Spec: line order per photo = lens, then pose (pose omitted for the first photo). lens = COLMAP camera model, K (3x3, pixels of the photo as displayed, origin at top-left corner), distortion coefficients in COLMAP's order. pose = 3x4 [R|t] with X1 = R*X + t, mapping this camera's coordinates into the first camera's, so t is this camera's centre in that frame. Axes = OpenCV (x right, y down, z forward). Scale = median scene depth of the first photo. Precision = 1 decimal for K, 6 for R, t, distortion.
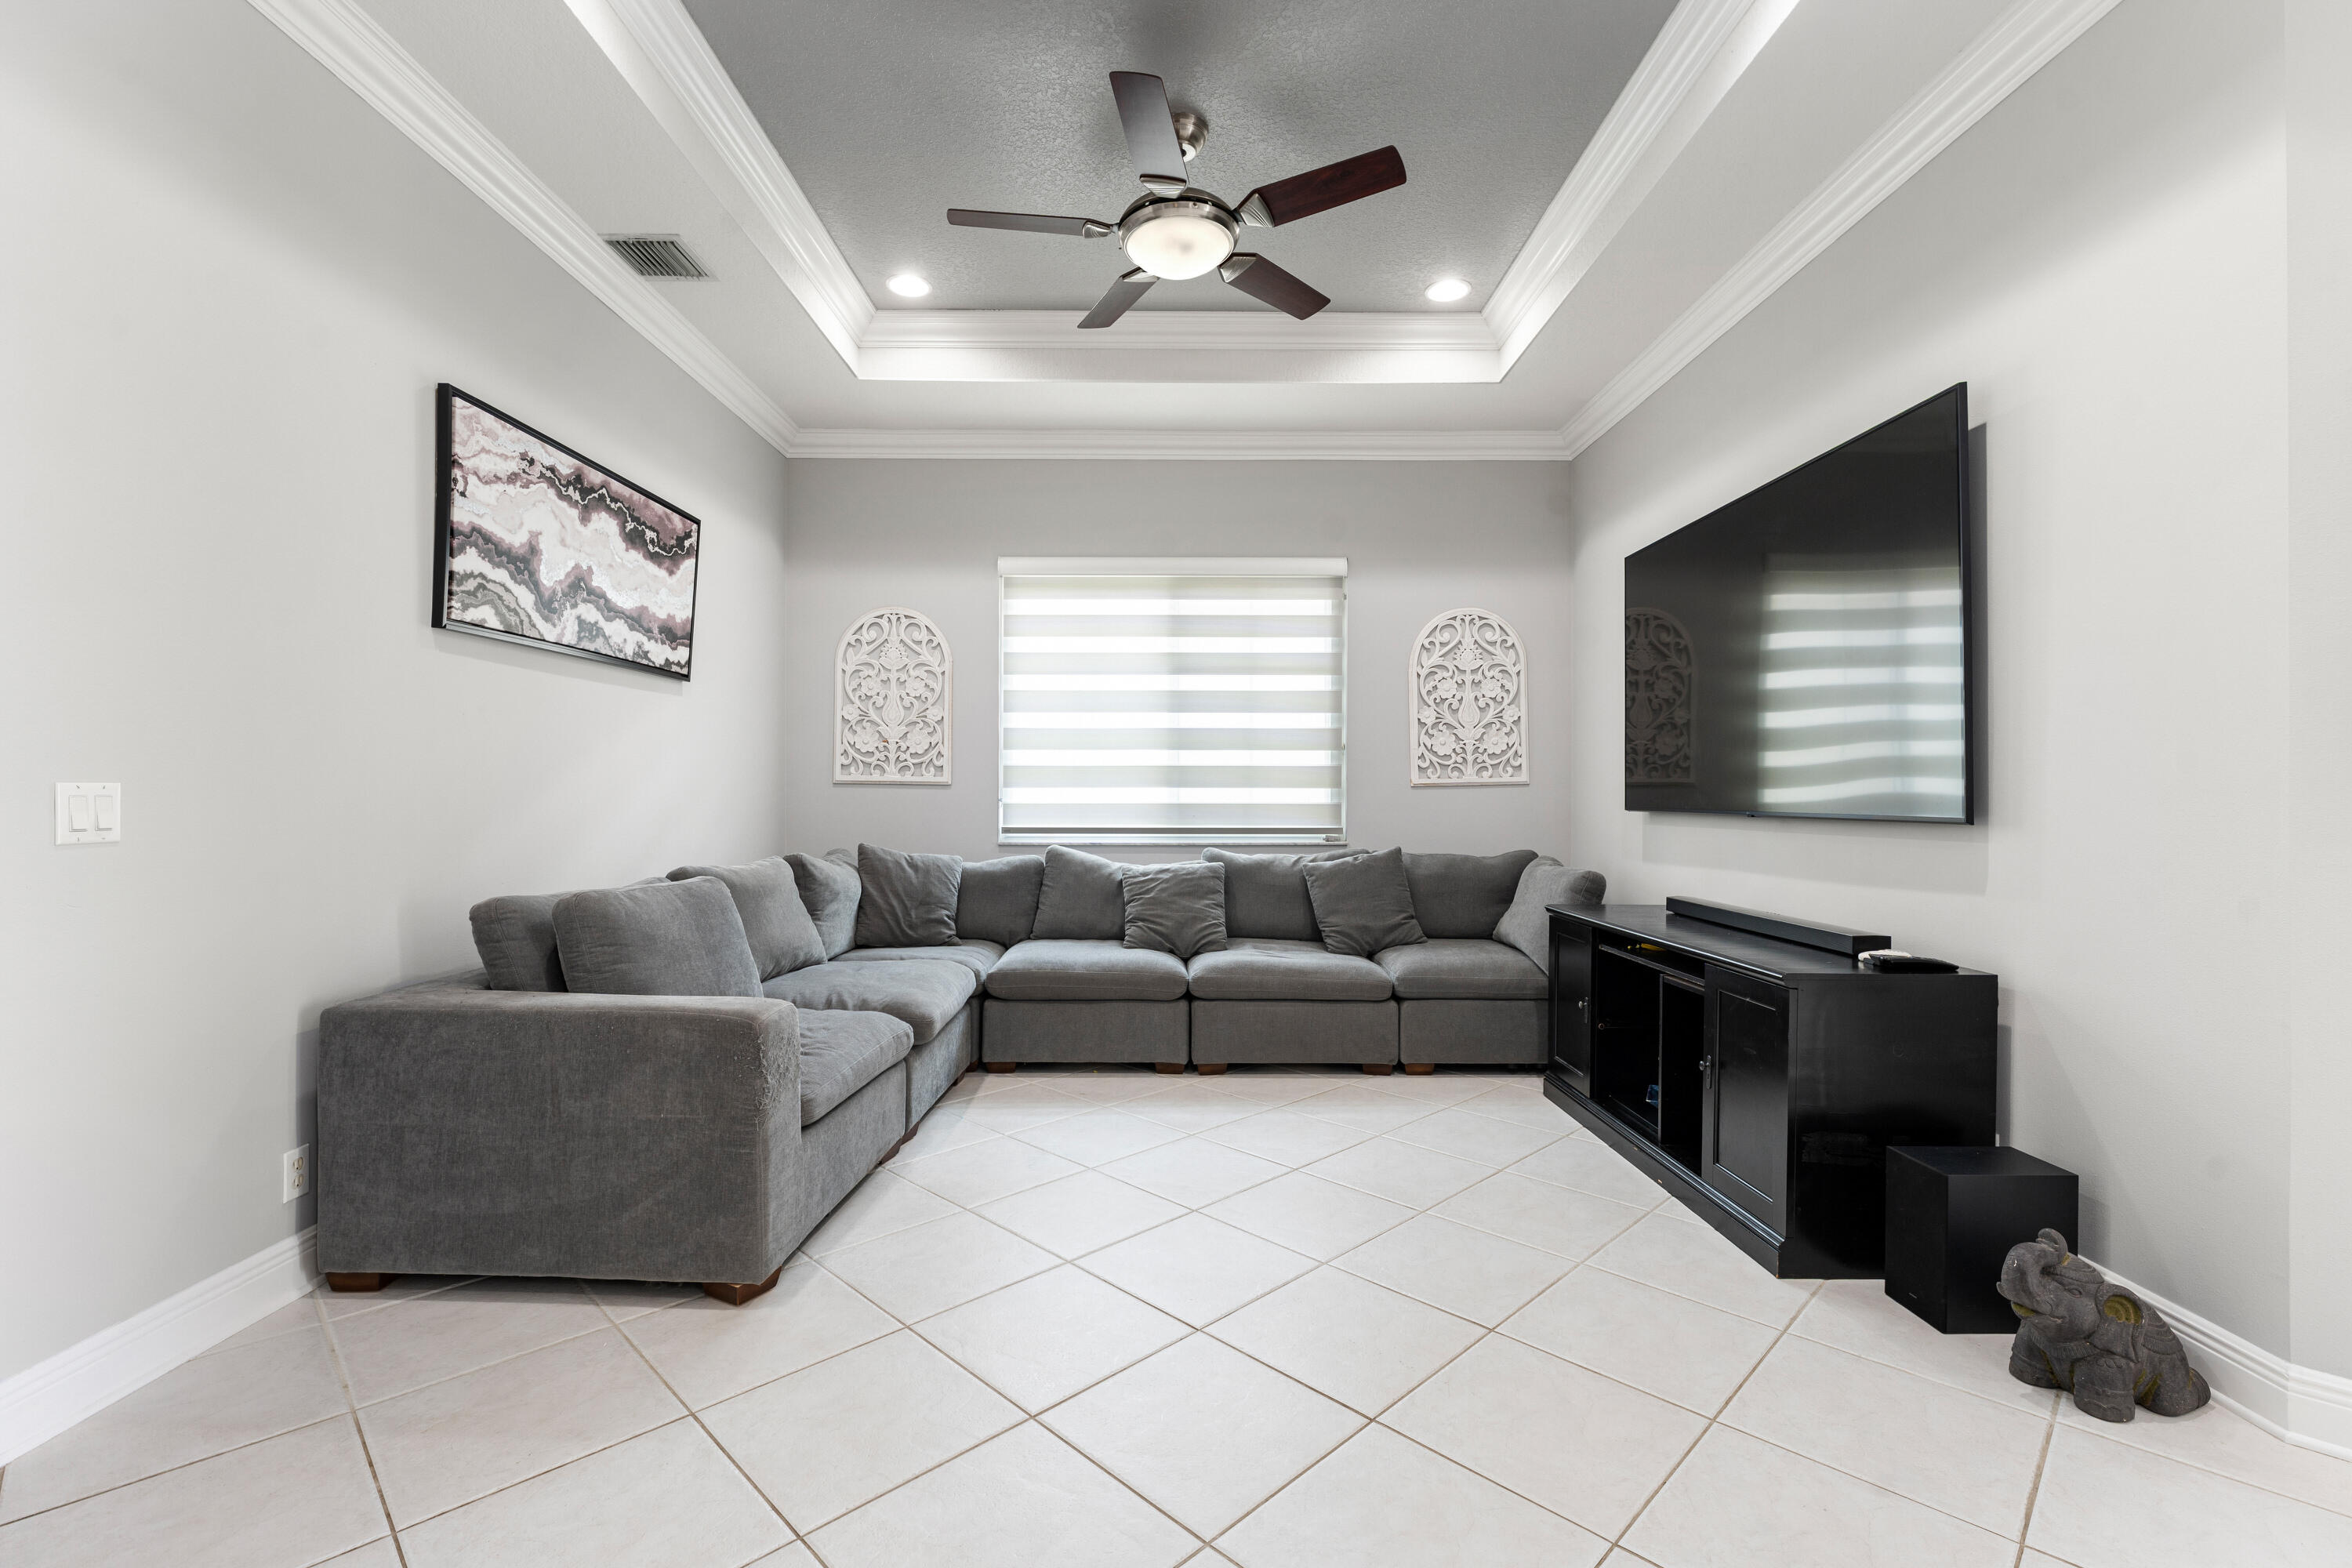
lens RADIAL K [[1039.0, 0, 1172.9], [0, 1039.0, 792.2], [0, 0, 1]] dist [0.001499, -0.000436]
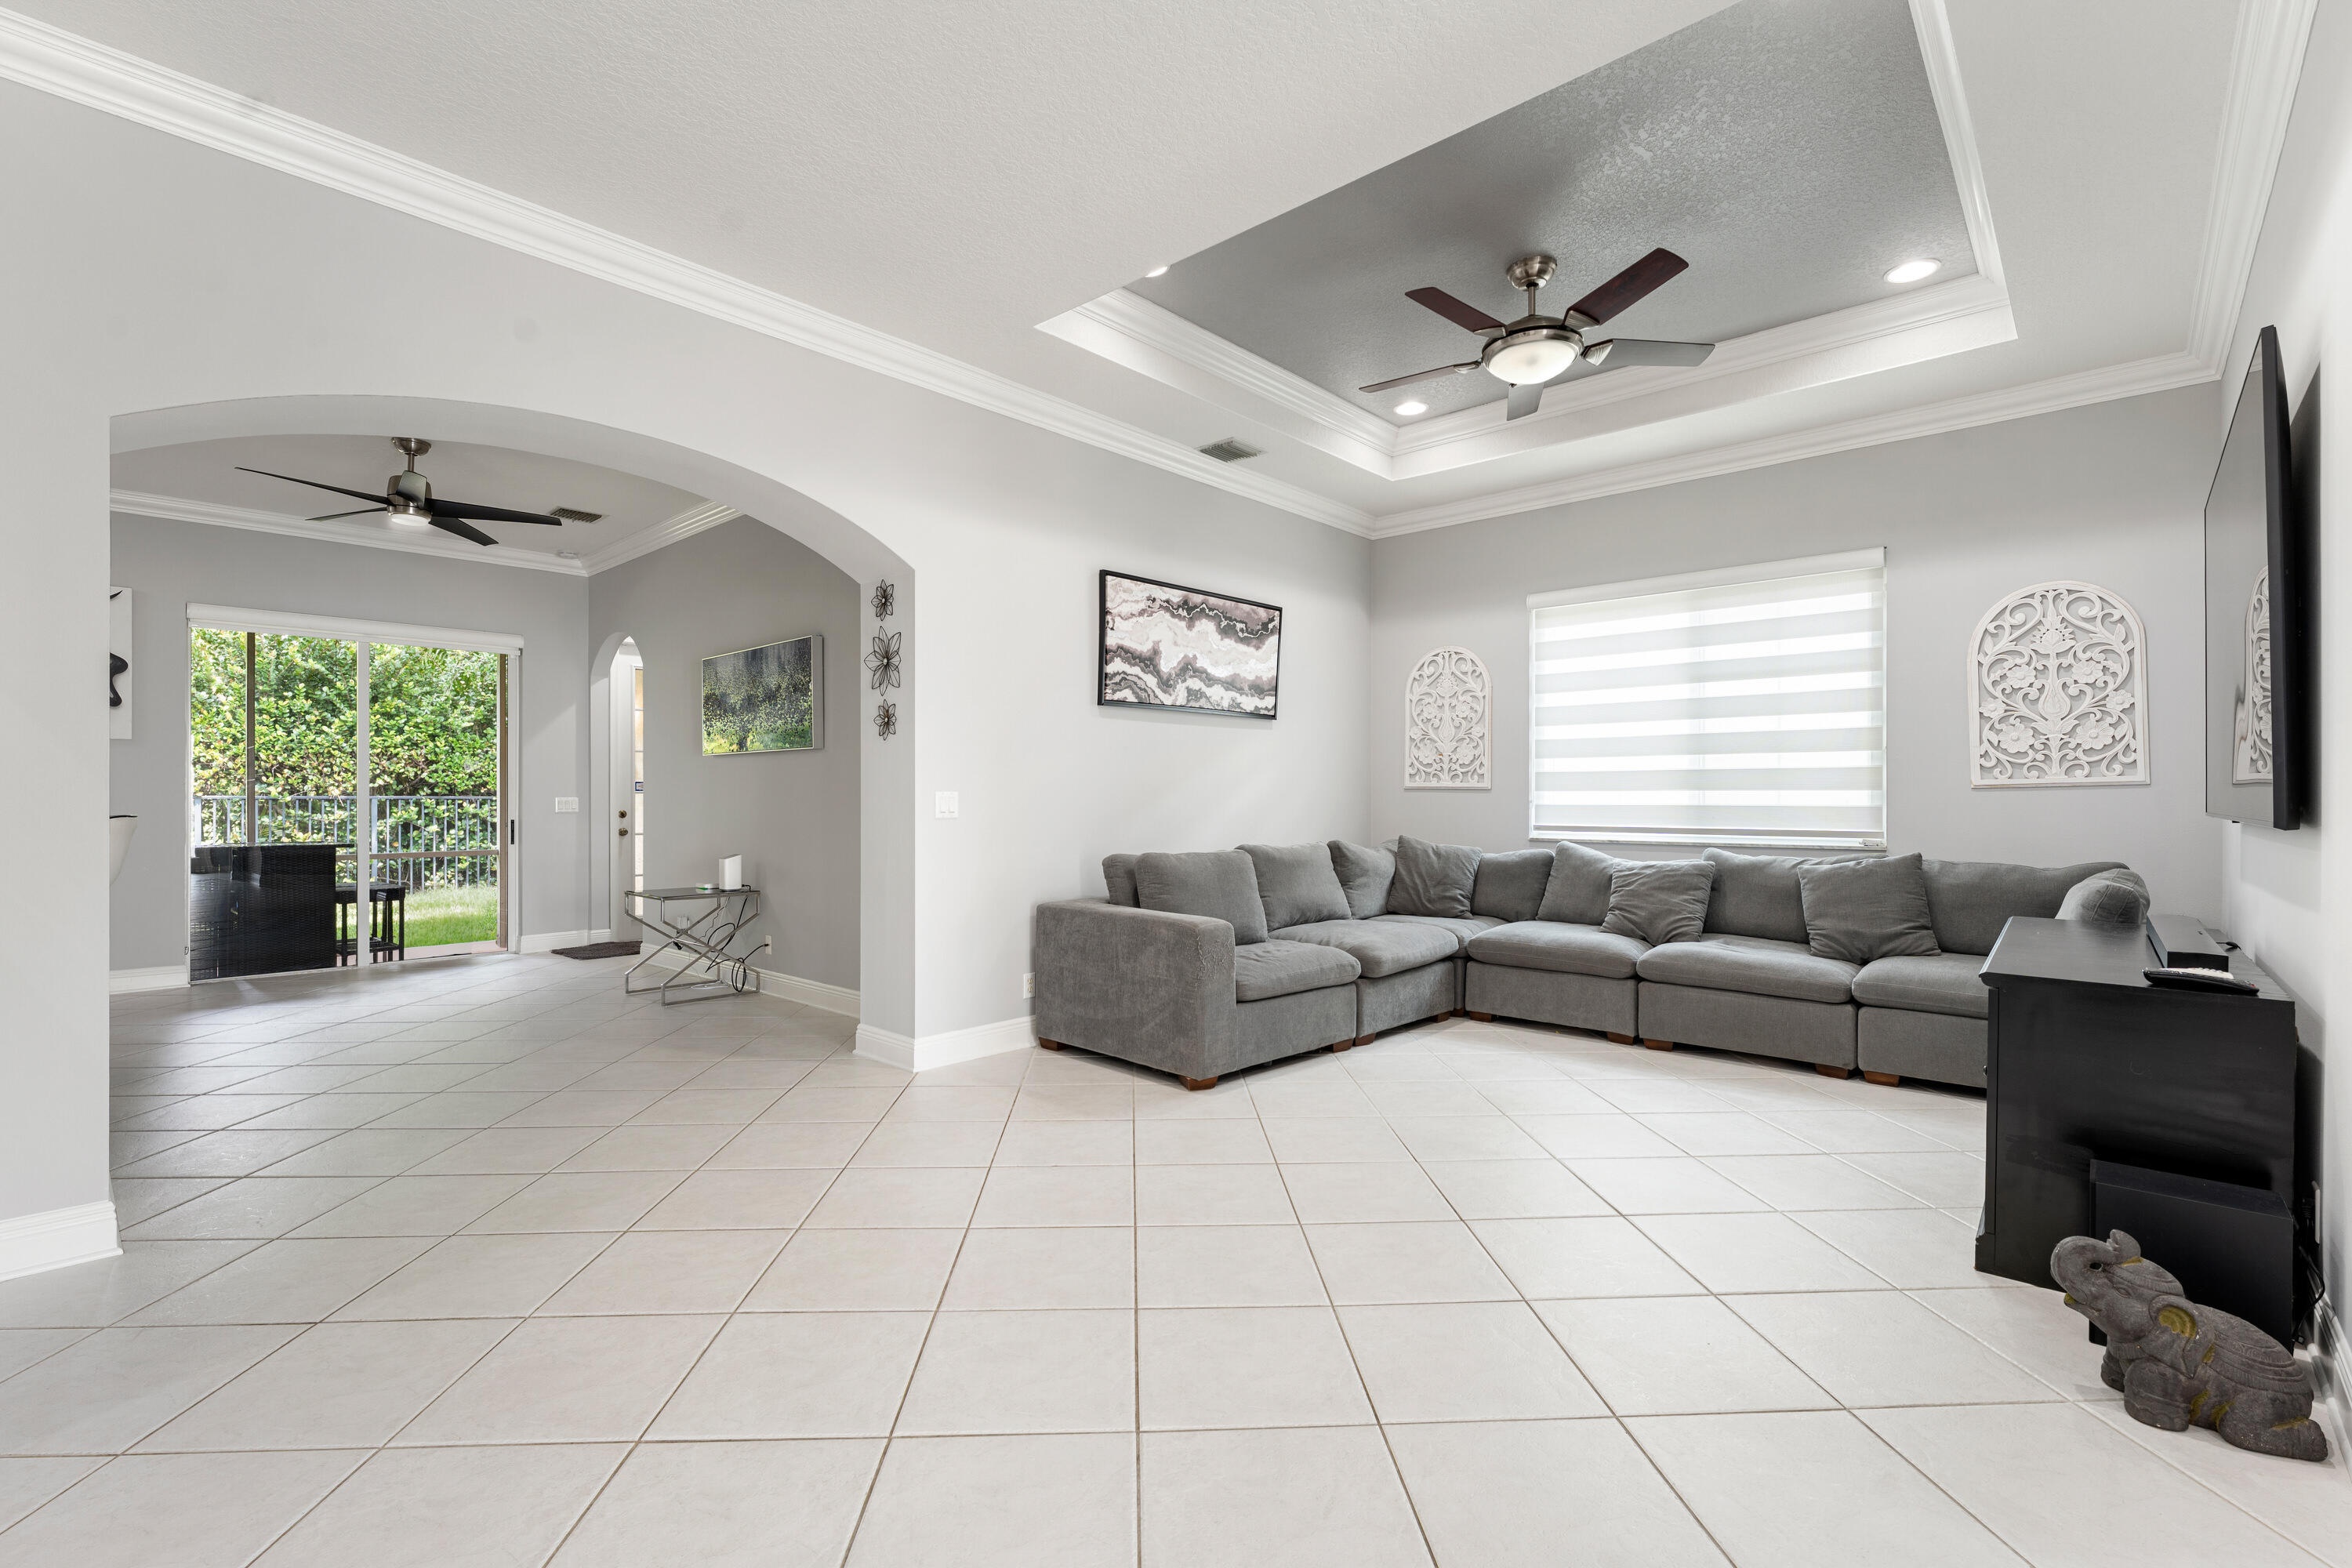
lens RADIAL K [[1039.0, 0, 1174.0], [0, 1039.0, 795.2], [0, 0, 1]] dist [0.001499, -0.000436]
pose [[0.737979, -0.002320, -0.674820, 0.408325], [0.001375, 0.999997, -0.001934, 0.001720], [0.674823, 0.000500, 0.737980, -0.166898]]
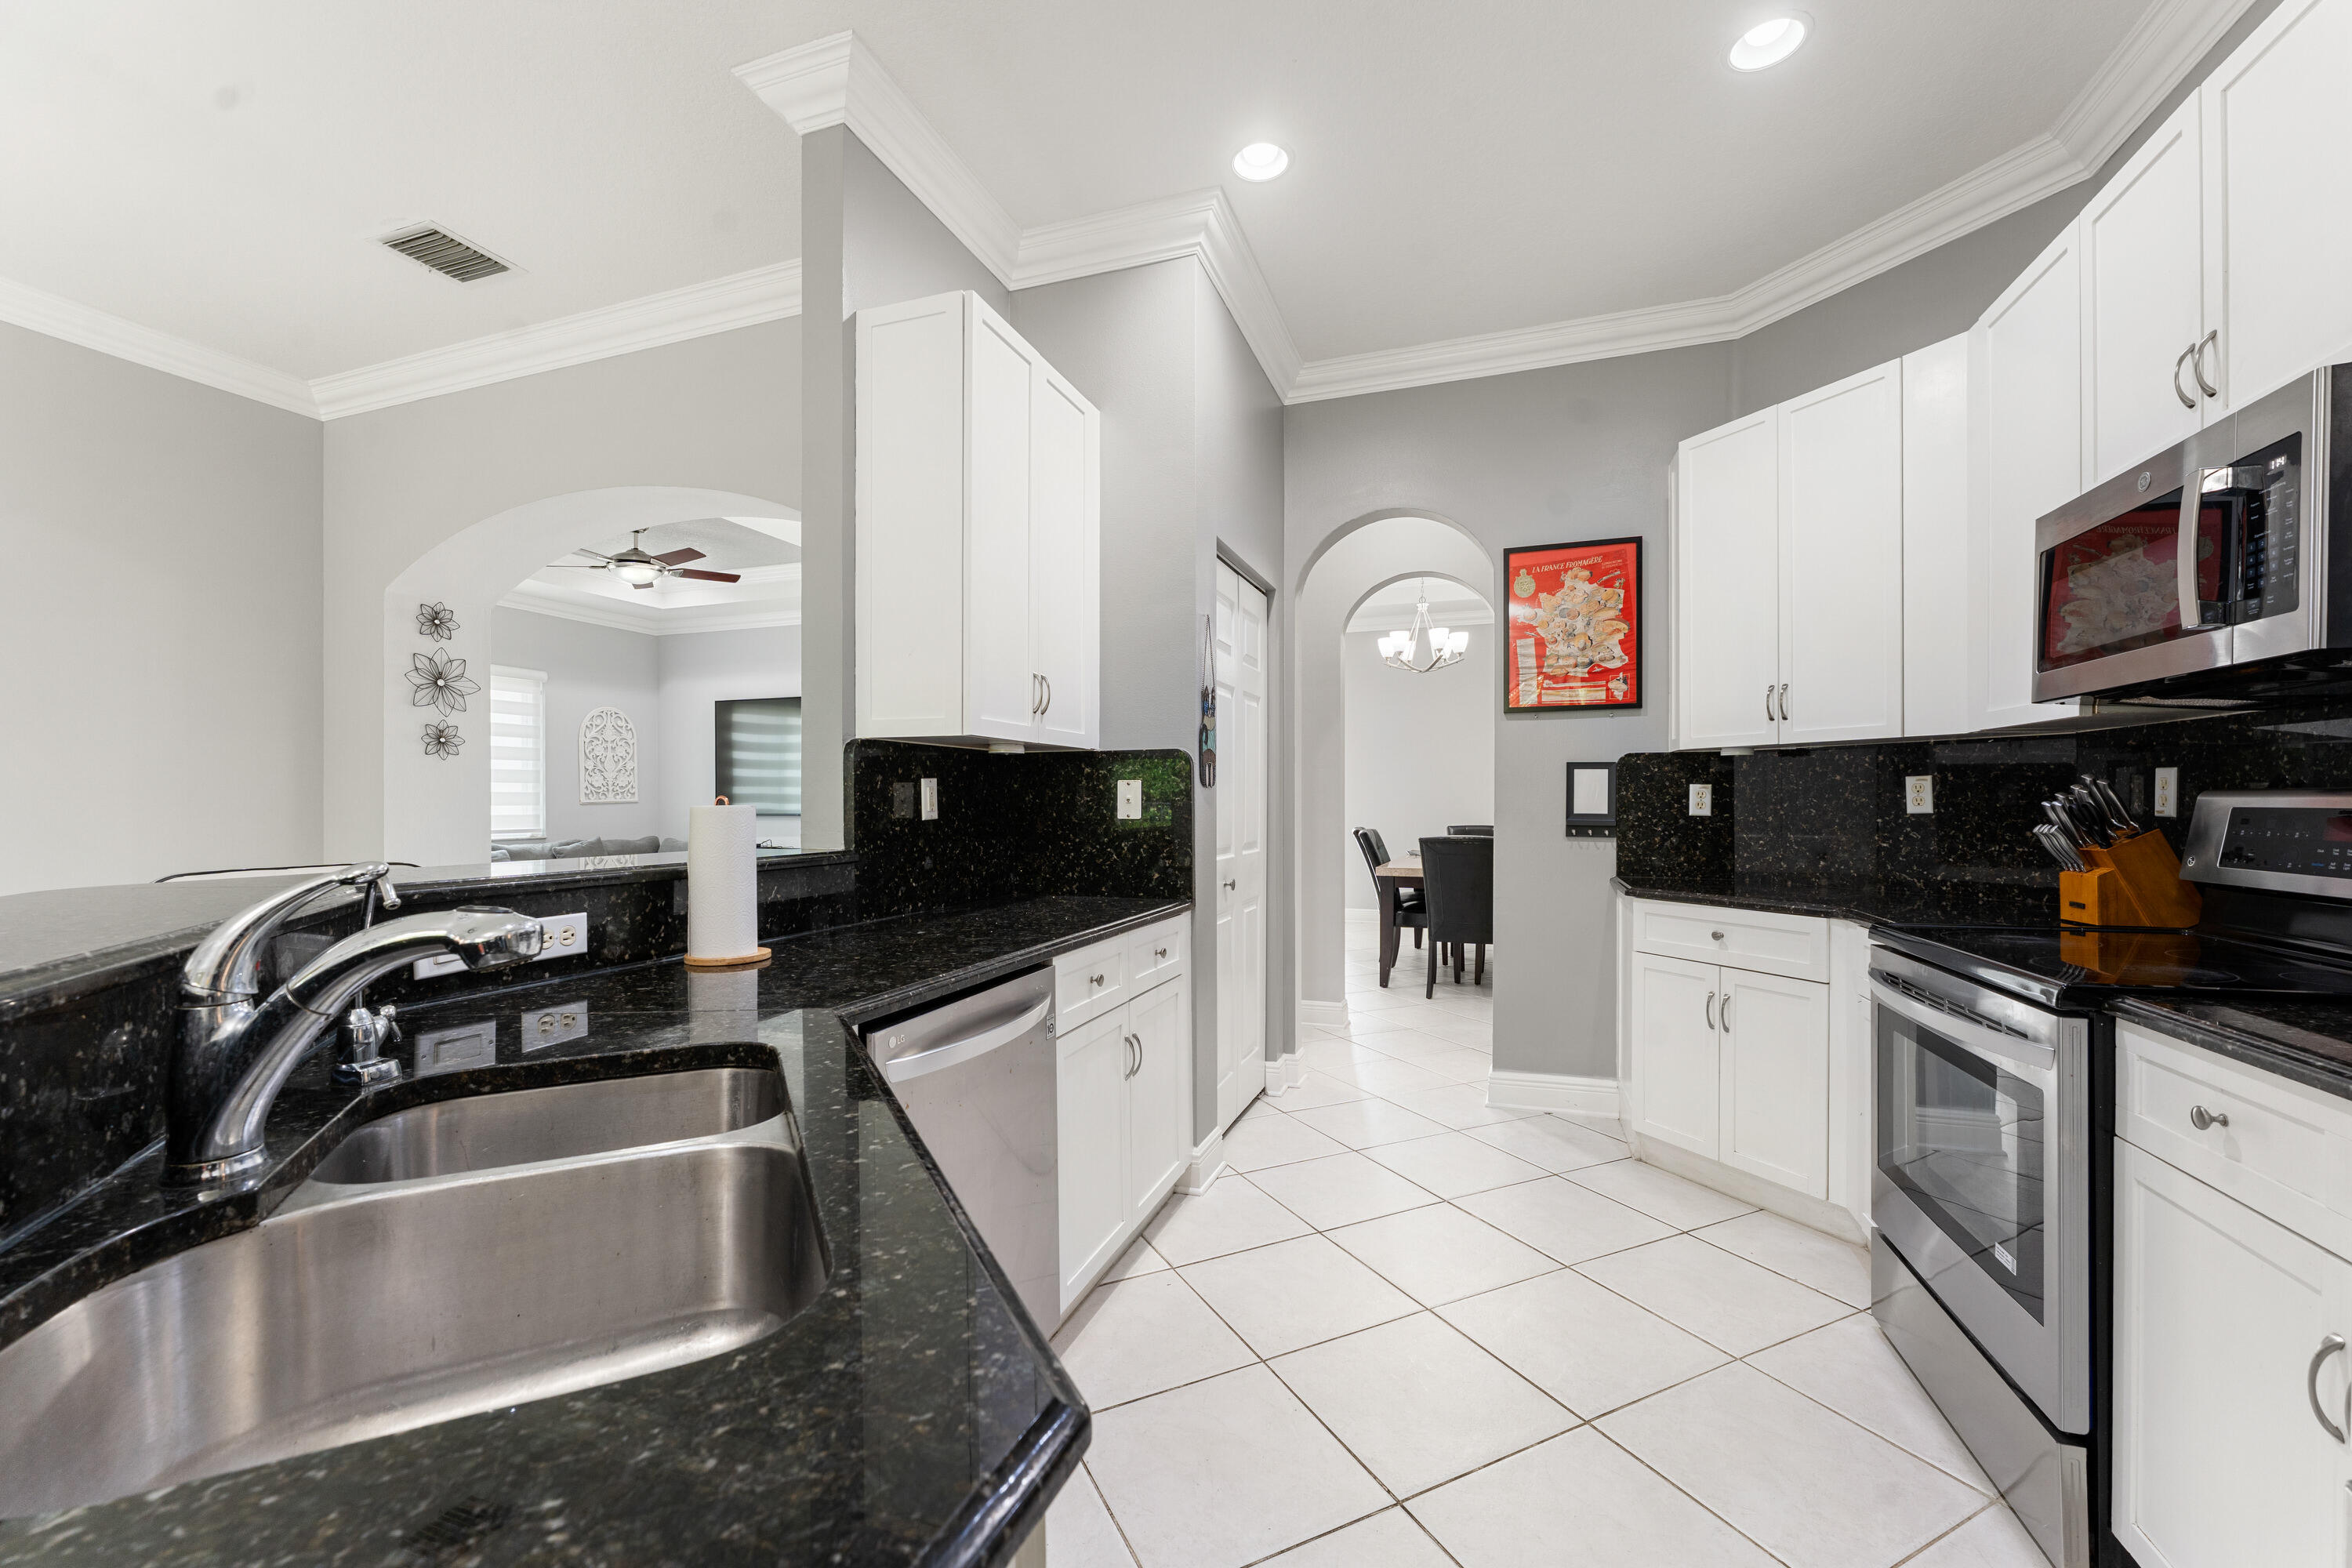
lens RADIAL K [[926.7, 0, 1175.5], [0, 926.7, 796.4], [0, 0, 1]] dist [-0.013531, -0.000234]
pose [[0.324513, 0.001526, 0.945880, -1.164707], [0.002630, 0.999993, -0.002516, -0.015273], [-0.945878, 0.003304, 0.324507, -0.596974]]
